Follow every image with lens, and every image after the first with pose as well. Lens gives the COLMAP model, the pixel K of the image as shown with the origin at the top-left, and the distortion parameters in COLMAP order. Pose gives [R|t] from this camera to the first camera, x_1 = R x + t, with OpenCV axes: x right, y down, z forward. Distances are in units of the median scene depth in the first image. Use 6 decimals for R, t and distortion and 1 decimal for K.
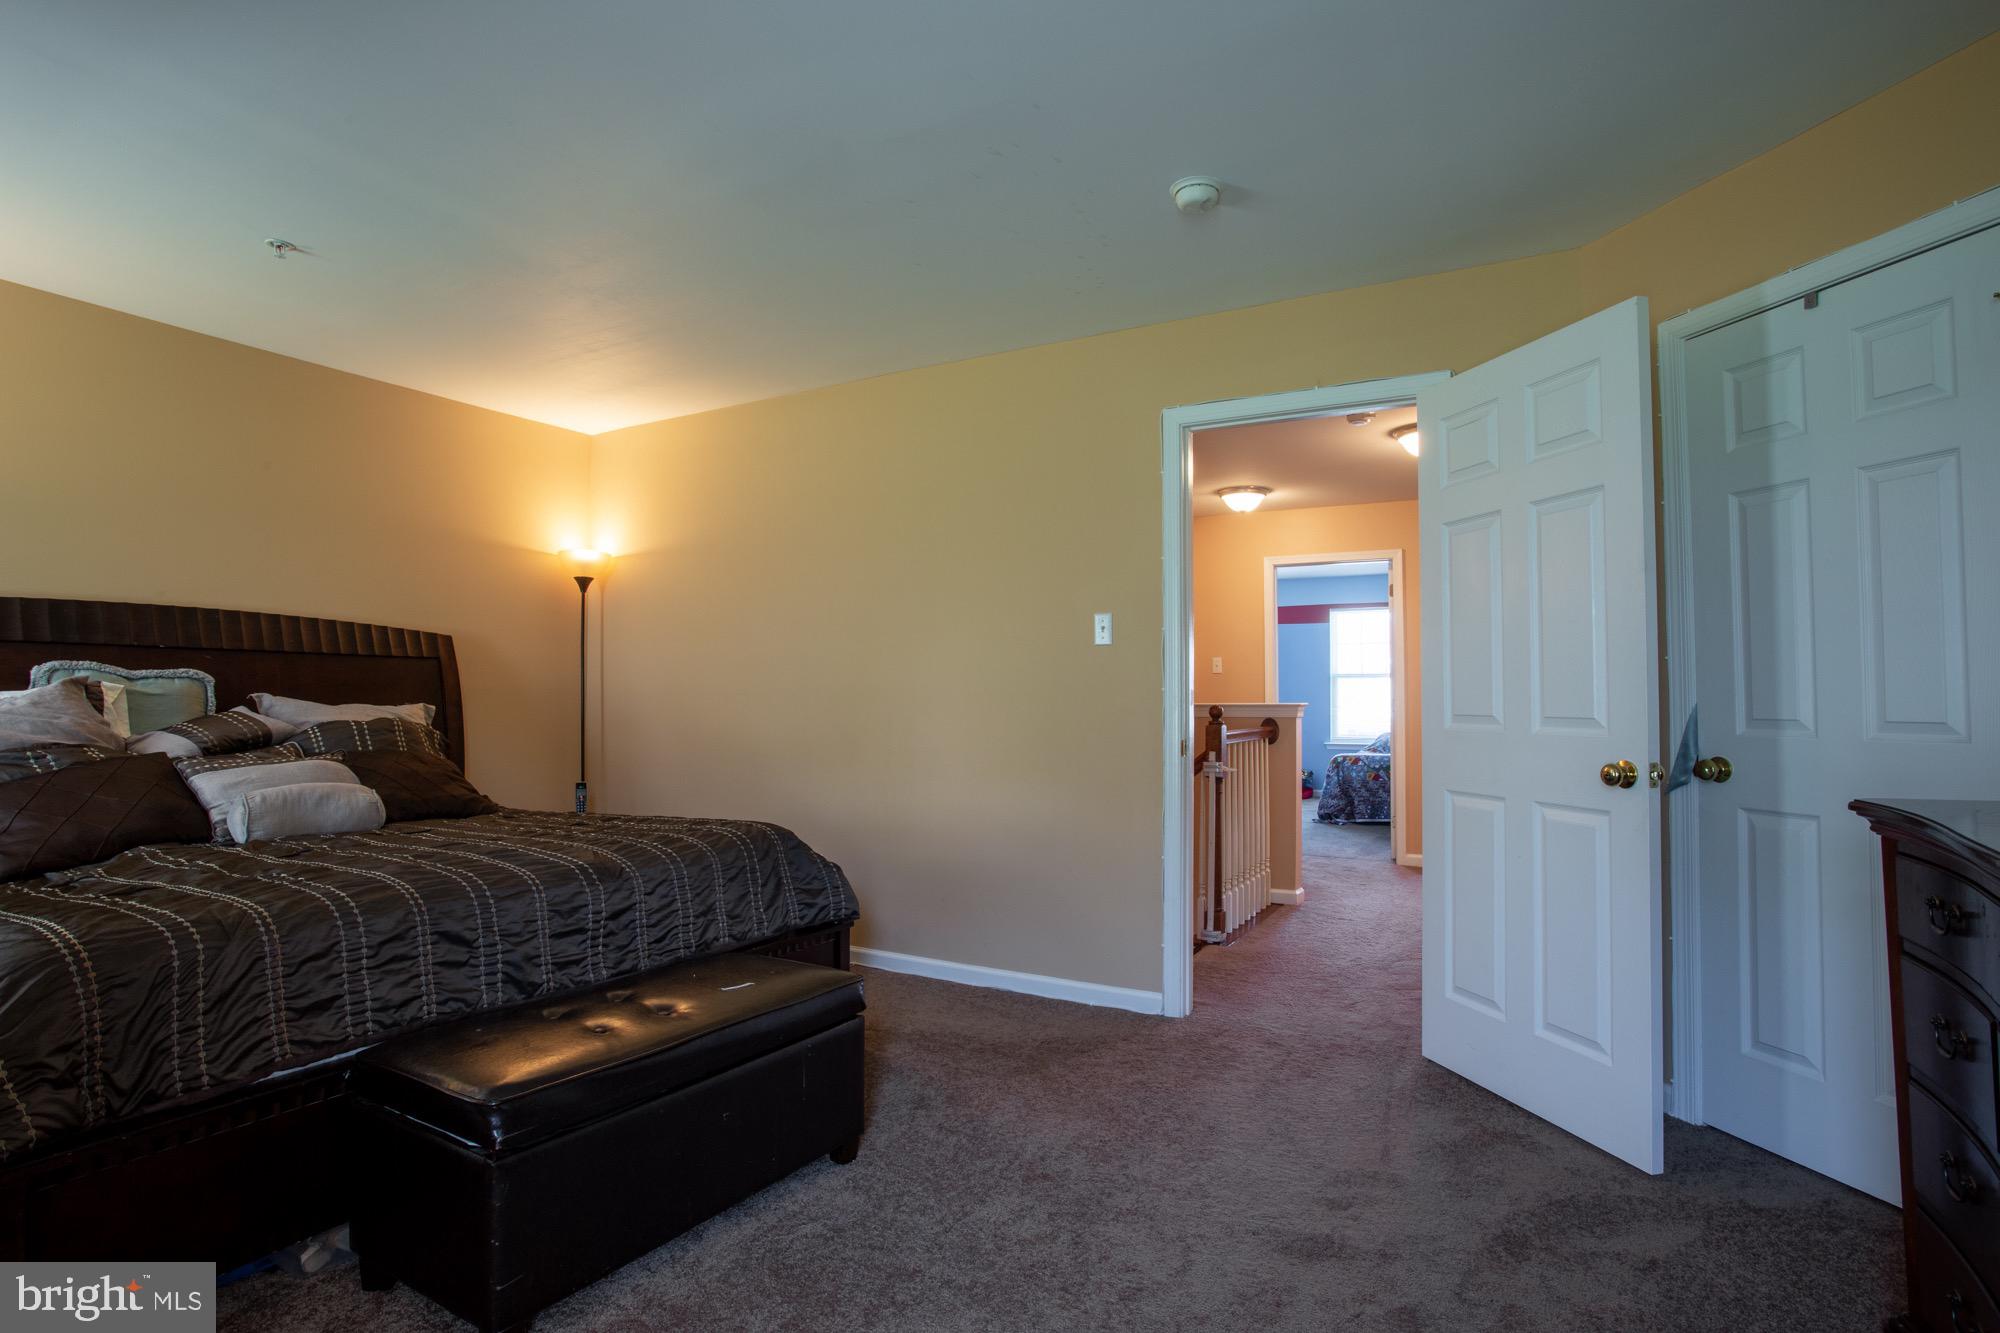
lens RADIAL K [[984.7, 0, 1000.0], [0, 984.7, 666.5], [0, 0, 1]] dist [-0.062449, 0.000023]
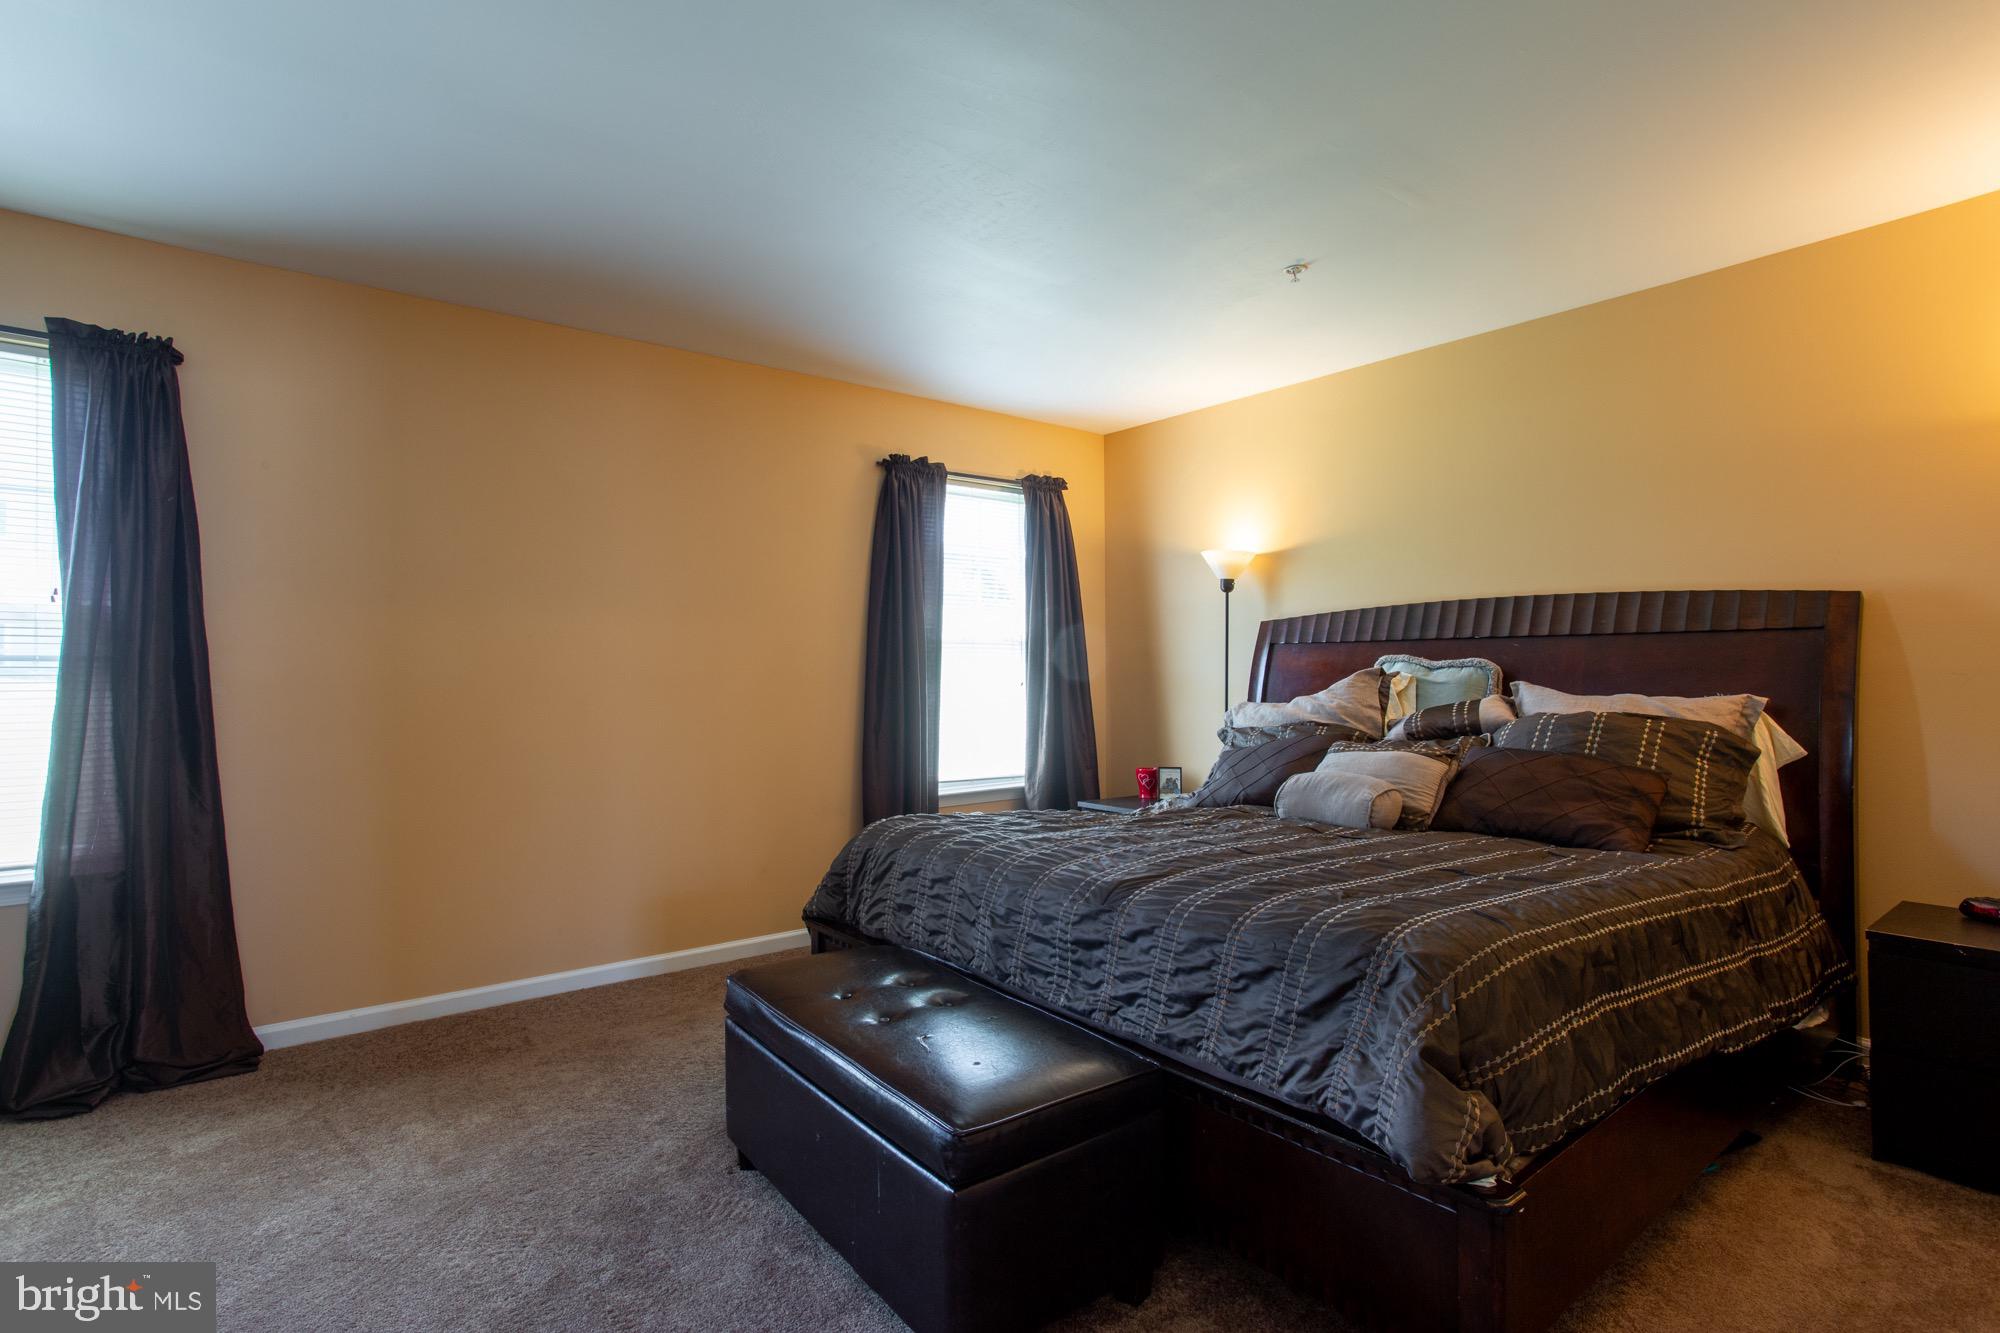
lens RADIAL K [[984.7, 0, 1000.0], [0, 984.7, 666.5], [0, 0, 1]] dist [-0.062449, 0.000023]
pose [[-0.373819, -0.007957, -0.927467, 0.384726], [0.031317, 0.999285, -0.021195, 0.022240], [0.926973, -0.036969, -0.373303, 1.104133]]
